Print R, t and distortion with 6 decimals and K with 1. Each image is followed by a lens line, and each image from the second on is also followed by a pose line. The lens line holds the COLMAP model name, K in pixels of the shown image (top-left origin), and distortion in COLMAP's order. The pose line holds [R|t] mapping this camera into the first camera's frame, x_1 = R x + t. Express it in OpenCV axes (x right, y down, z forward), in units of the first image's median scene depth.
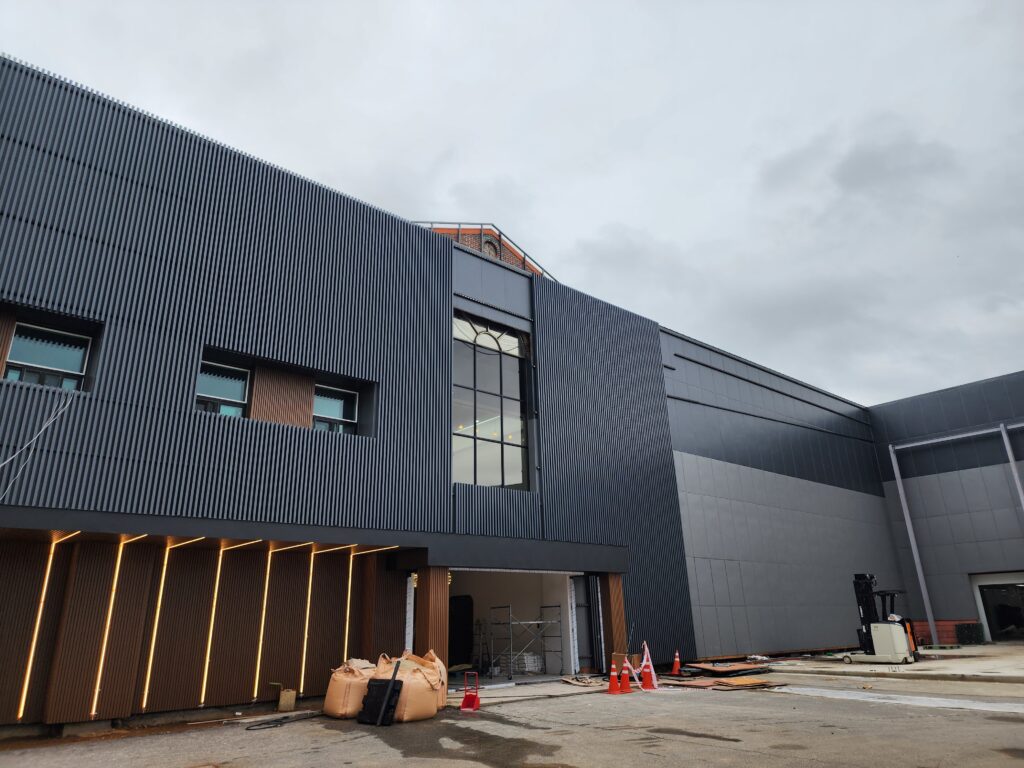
lens RADIAL K [[668.3, 0, 512.0], [0, 668.3, 384.0], [0, 0, 1]] dist [0.005929, 0.001118]
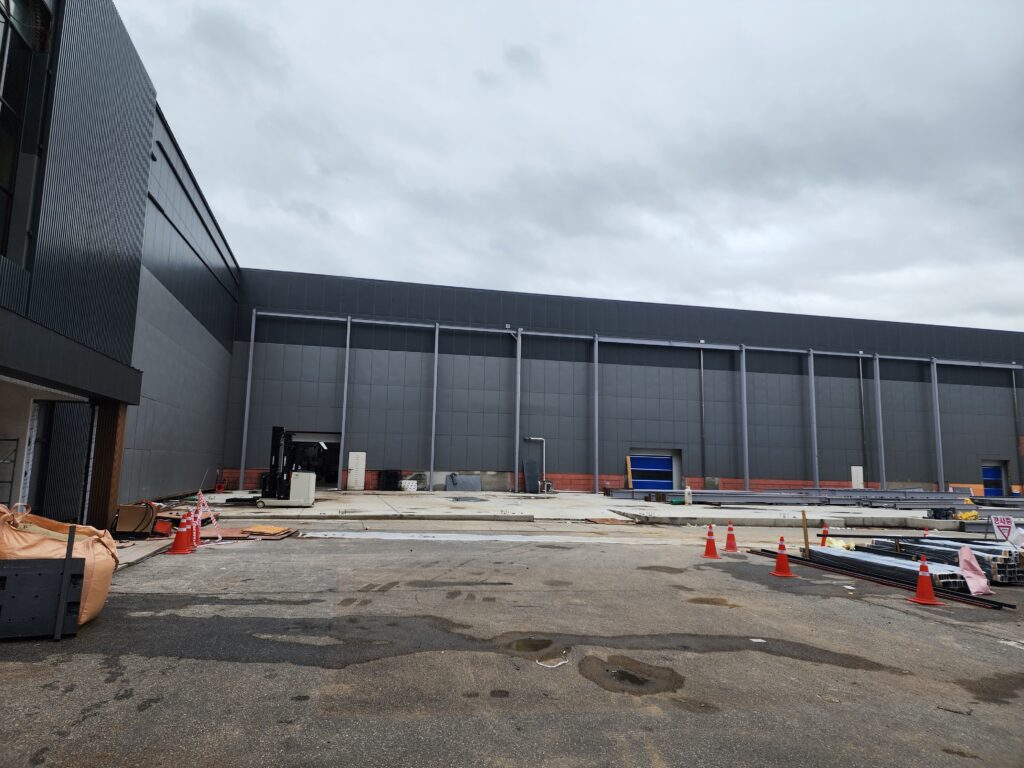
lens RADIAL K [[668.3, 0, 512.0], [0, 668.3, 384.0], [0, 0, 1]] dist [0.005929, 0.001118]
pose [[0.471216, 0.138550, 0.871068, -0.244626], [-0.323472, 0.945920, 0.024531, 0.083236], [-0.820561, -0.293326, 0.490550, 0.226003]]
